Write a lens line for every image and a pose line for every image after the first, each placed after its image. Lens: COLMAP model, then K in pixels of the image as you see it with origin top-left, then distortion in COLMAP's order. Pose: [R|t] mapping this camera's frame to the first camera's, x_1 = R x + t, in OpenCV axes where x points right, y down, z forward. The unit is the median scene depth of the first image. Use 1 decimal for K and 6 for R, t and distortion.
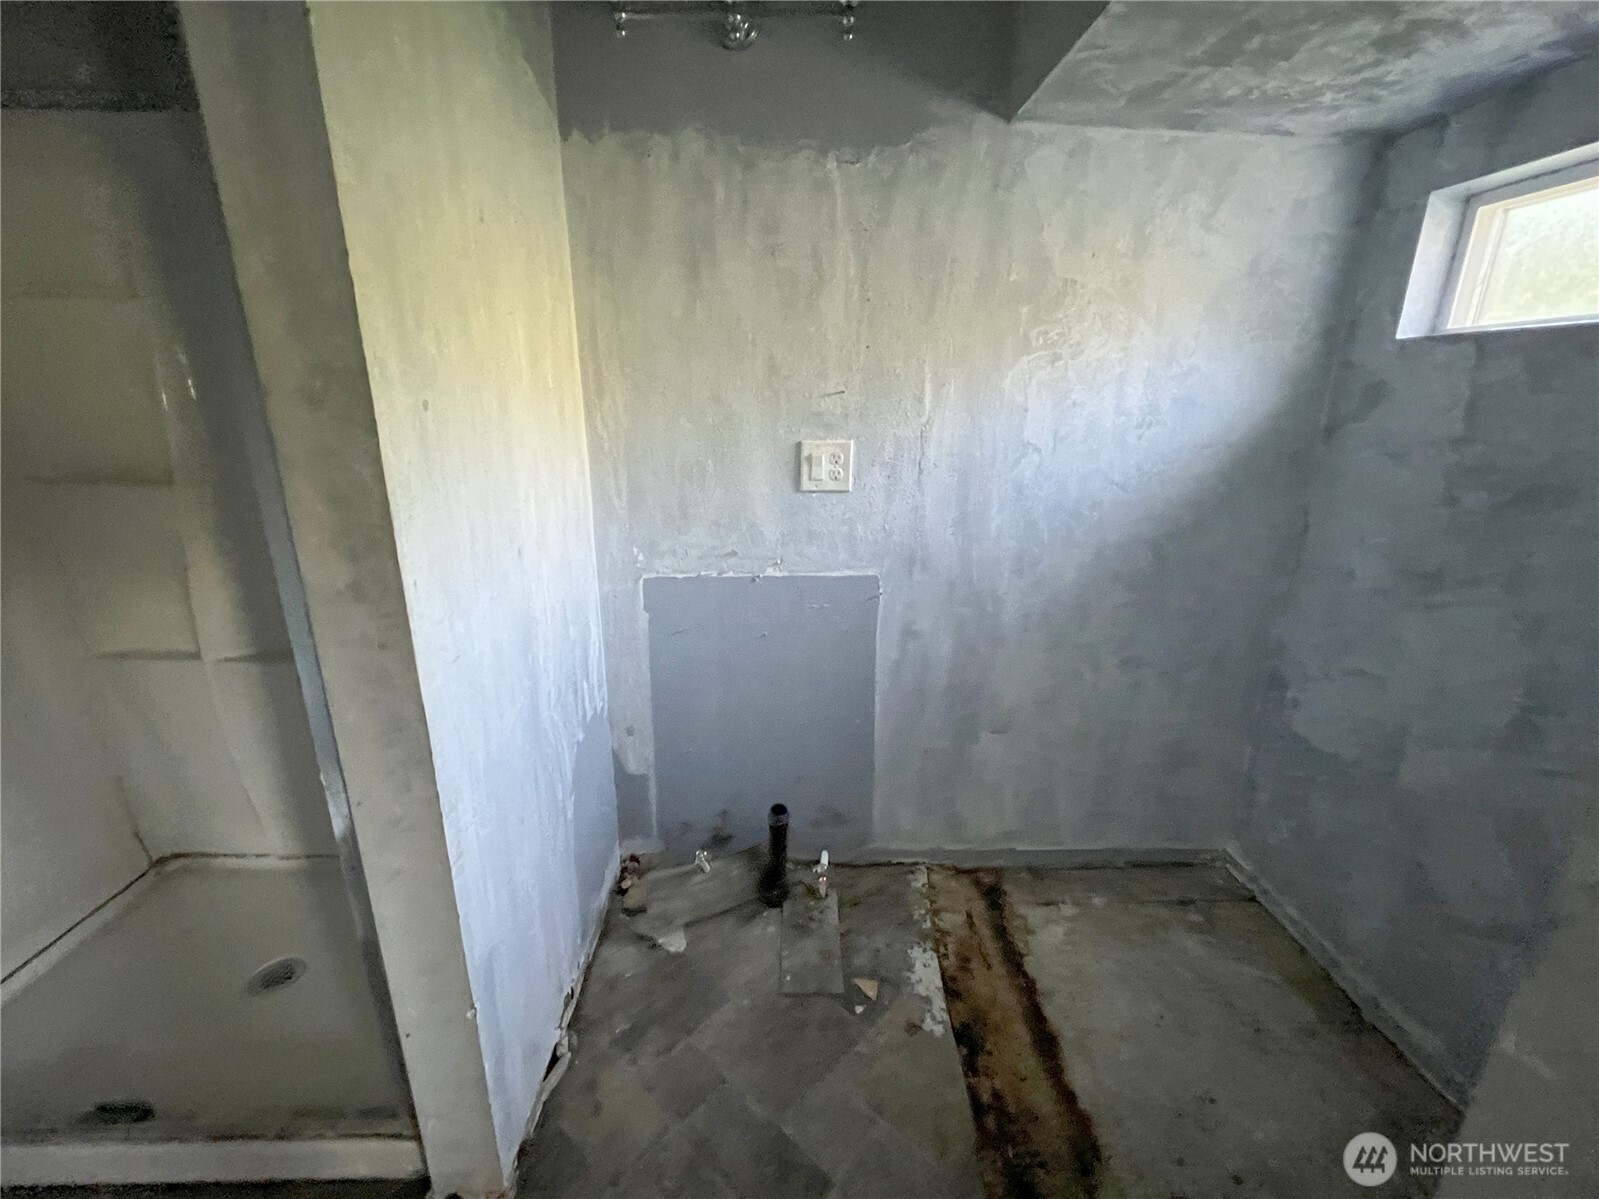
lens RADIAL K [[676.1, 0, 798.0], [0, 676.1, 597.9], [0, 0, 1]] dist [-0.002546, -0.000087]
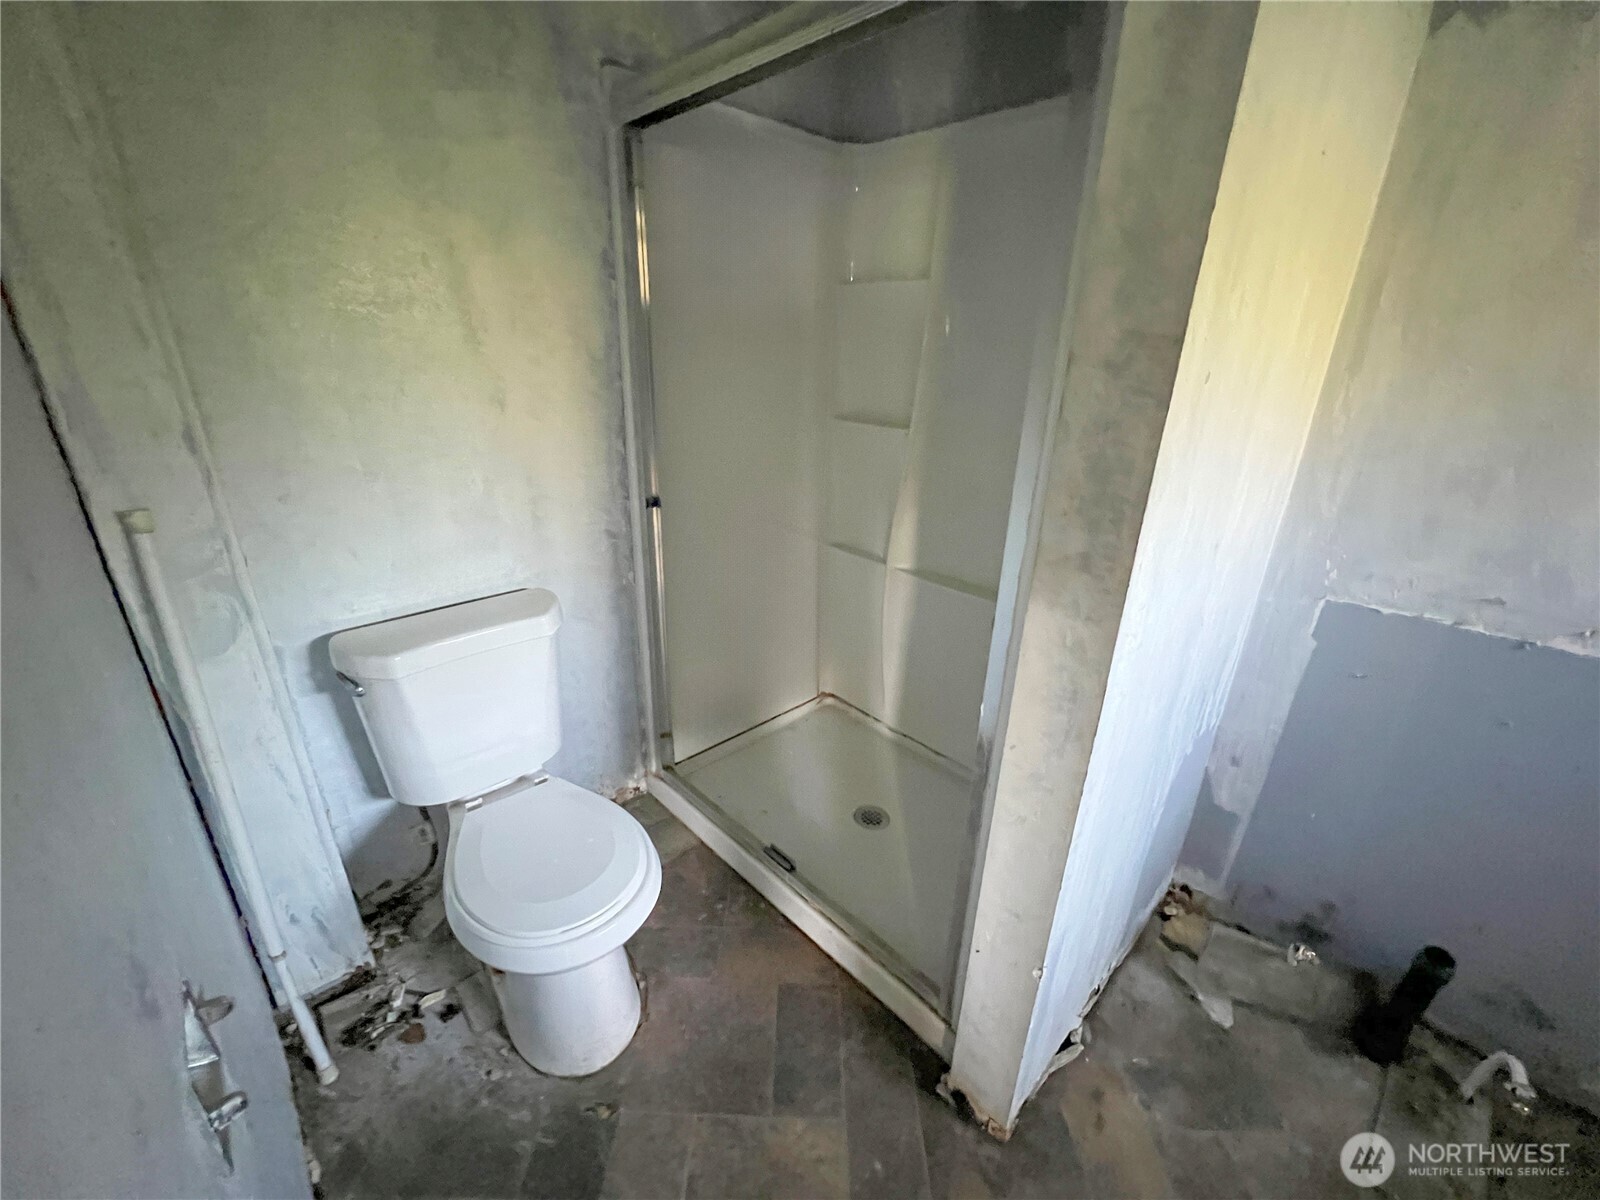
lens RADIAL K [[642.1, 0, 805.0], [0, 642.1, 598.9], [0, 0, 1]] dist [-0.002802, 0.000495]
pose [[0.675327, 0.278899, -0.682751, -0.126260], [-0.235876, 0.958795, 0.158351, -0.004077], [0.698782, 0.054106, 0.713286, 0.010643]]
